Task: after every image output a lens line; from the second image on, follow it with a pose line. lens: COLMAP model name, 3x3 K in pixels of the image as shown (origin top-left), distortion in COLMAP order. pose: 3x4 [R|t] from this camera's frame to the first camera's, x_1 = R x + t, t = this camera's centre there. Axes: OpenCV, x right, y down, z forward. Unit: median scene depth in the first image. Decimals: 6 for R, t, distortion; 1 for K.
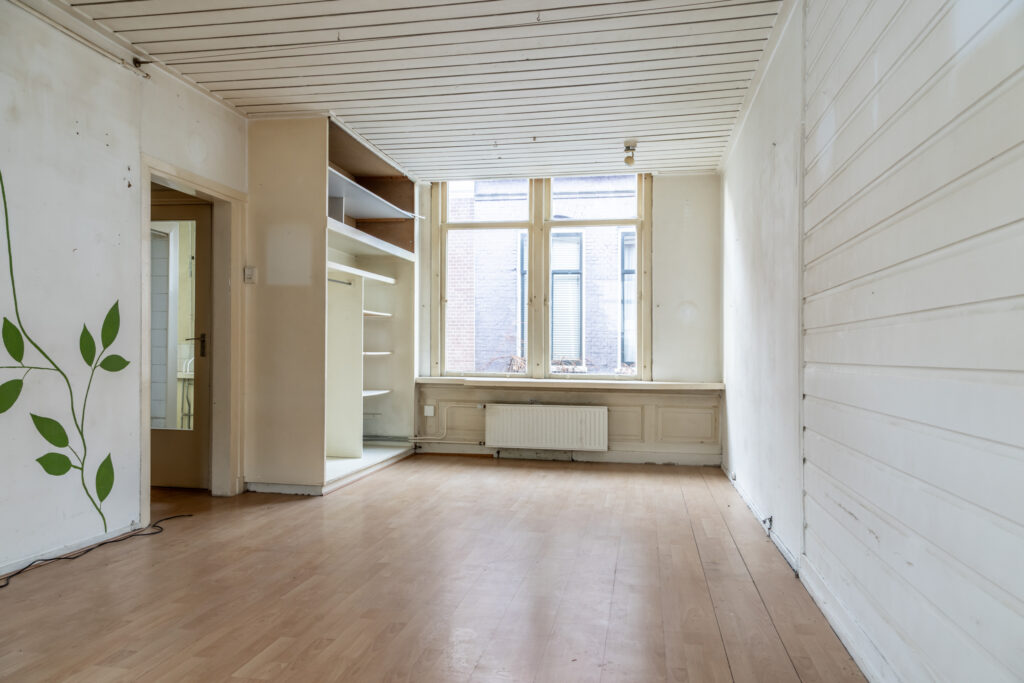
lens RADIAL K [[718.4, 0, 511.0], [0, 718.4, 341.3], [0, 0, 1]] dist [0.031327, -0.000047]
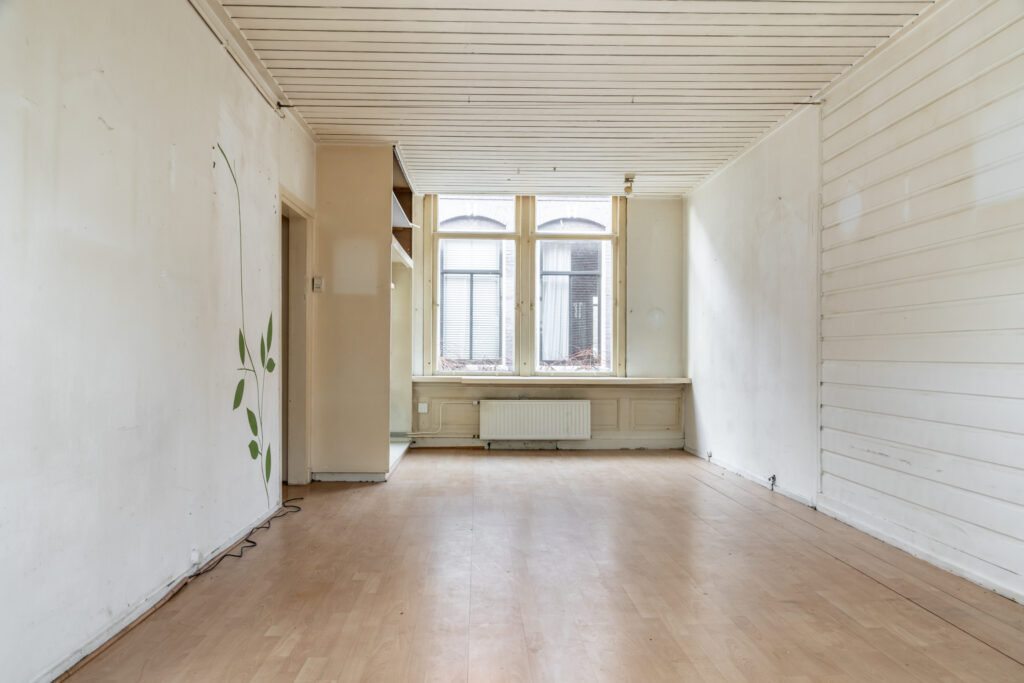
lens RADIAL K [[800.3, 0, 510.8], [0, 800.3, 346.1], [0, 0, 1]] dist [-0.018360, 0.010636]
pose [[0.973806, -0.004302, 0.227340, -0.319505], [0.001847, 0.999938, 0.011011, -0.009876], [-0.227374, -0.010302, 0.973753, -0.232776]]
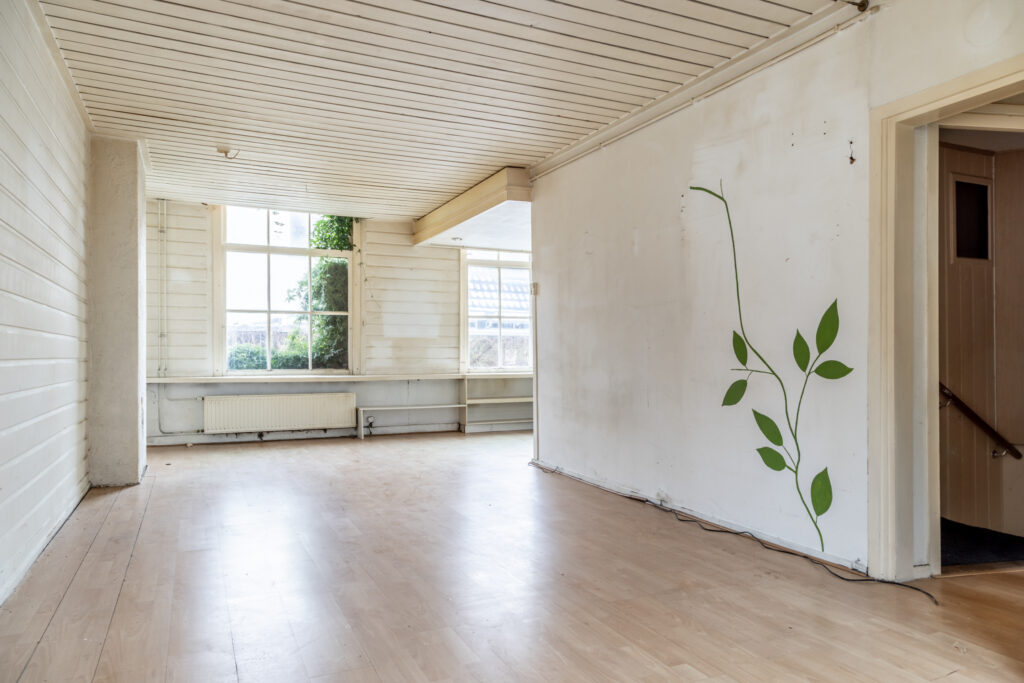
lens RADIAL K [[718.4, 0, 529.8], [0, 718.4, 359.8], [0, 0, 1]] dist [0.031327, -0.000047]
pose [[-0.810568, -0.005435, -0.585619, 0.196477], [0.003565, 0.999893, -0.014214, 0.020197], [0.585633, -0.013610, -0.810462, 1.040776]]
